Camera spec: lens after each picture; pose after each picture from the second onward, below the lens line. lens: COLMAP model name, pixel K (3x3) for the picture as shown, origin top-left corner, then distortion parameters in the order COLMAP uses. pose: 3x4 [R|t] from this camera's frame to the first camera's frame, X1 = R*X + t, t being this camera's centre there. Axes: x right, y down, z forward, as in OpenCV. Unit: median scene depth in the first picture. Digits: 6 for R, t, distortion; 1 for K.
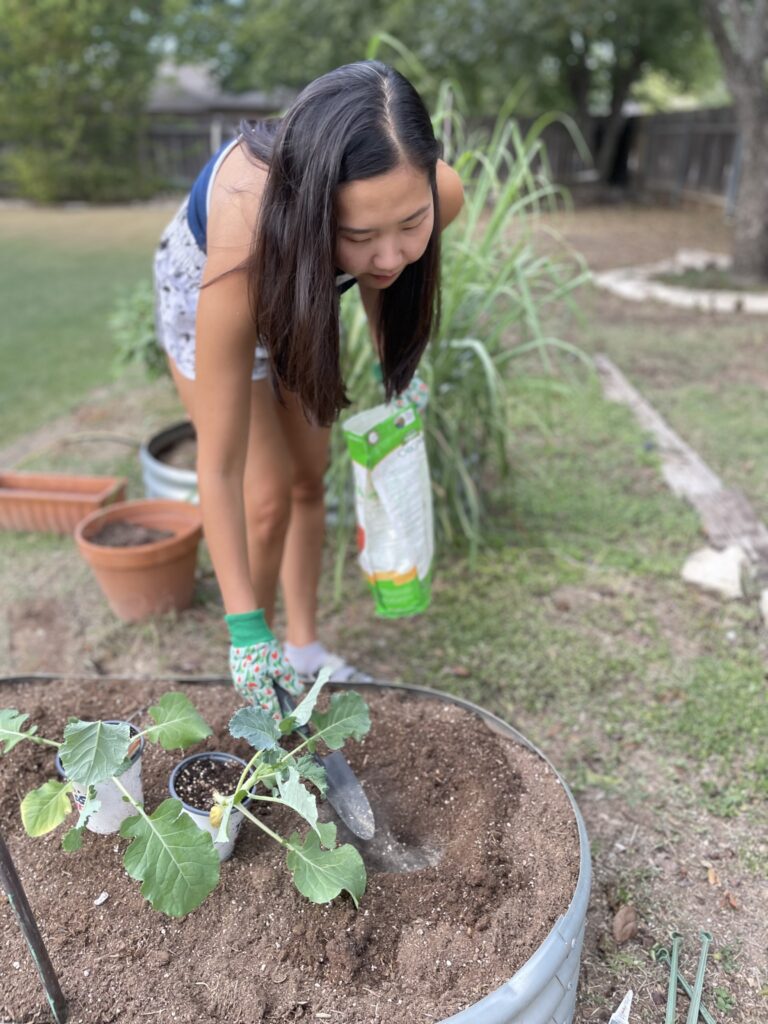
lens RADIAL K [[759.6, 0, 384.0], [0, 759.6, 512.0], [0, 0, 1]] dist [0.076618, -0.107138]
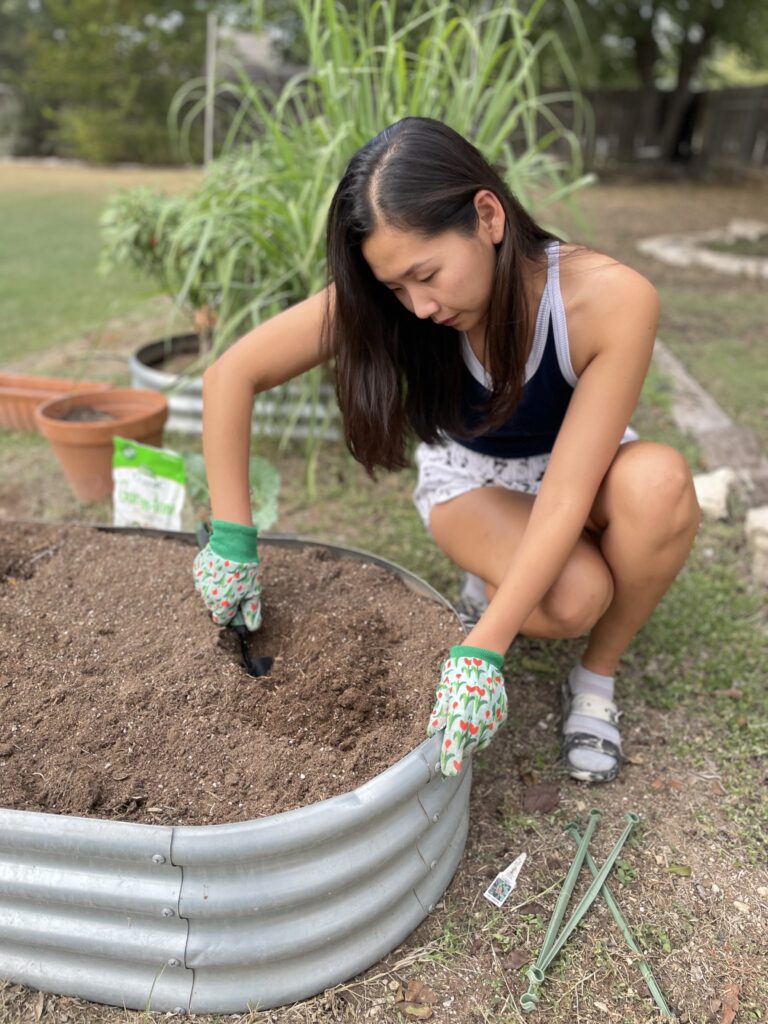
lens RADIAL K [[759.6, 0, 384.0], [0, 759.6, 512.0], [0, 0, 1]] dist [0.076618, -0.107138]
pose [[0.997210, 0.053468, -0.052094, 0.139954], [-0.052133, 0.998285, 0.026647, 0.150476], [0.053429, -0.023857, 0.998287, 0.048330]]
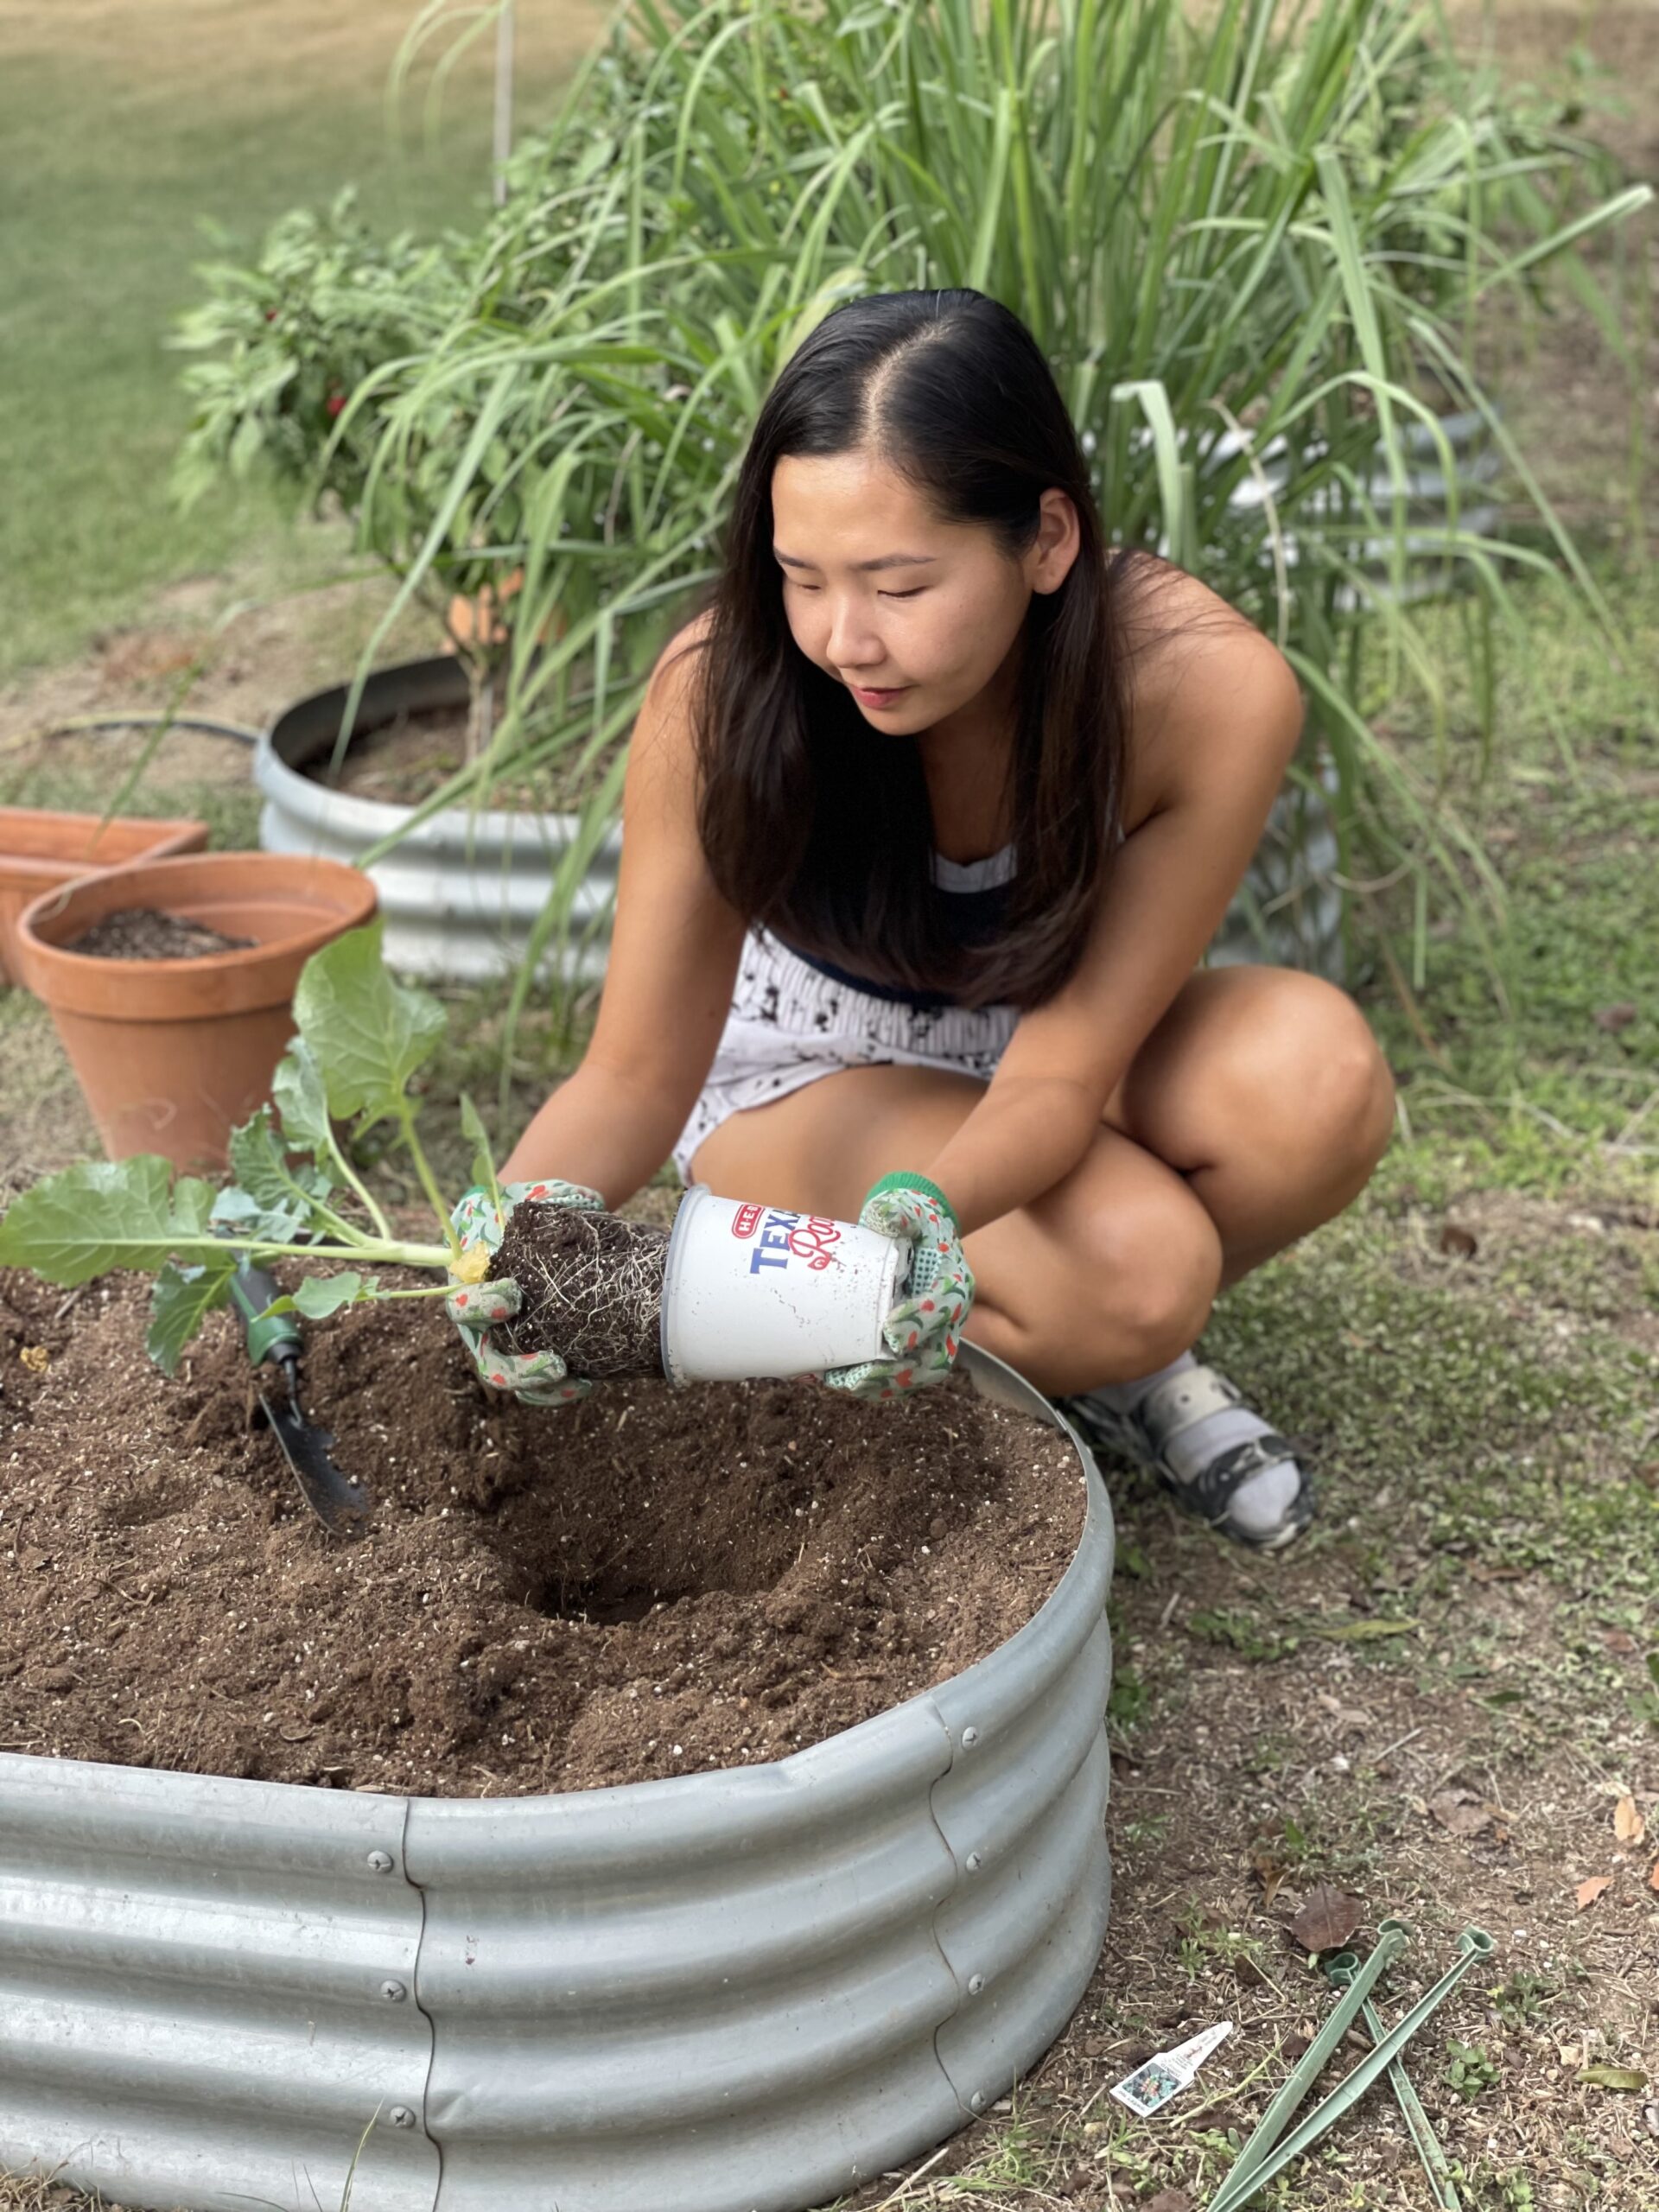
lens RADIAL K [[3193.2, 0, 829.5], [0, 3193.2, 1106.0], [0, 0, 1]] dist [0.046381, 0.038847]
pose [[0.983503, 0.053282, -0.172869, 0.300671], [-0.057595, 0.998139, -0.020023, 0.164108], [0.171481, 0.029649, 0.984741, -0.507546]]
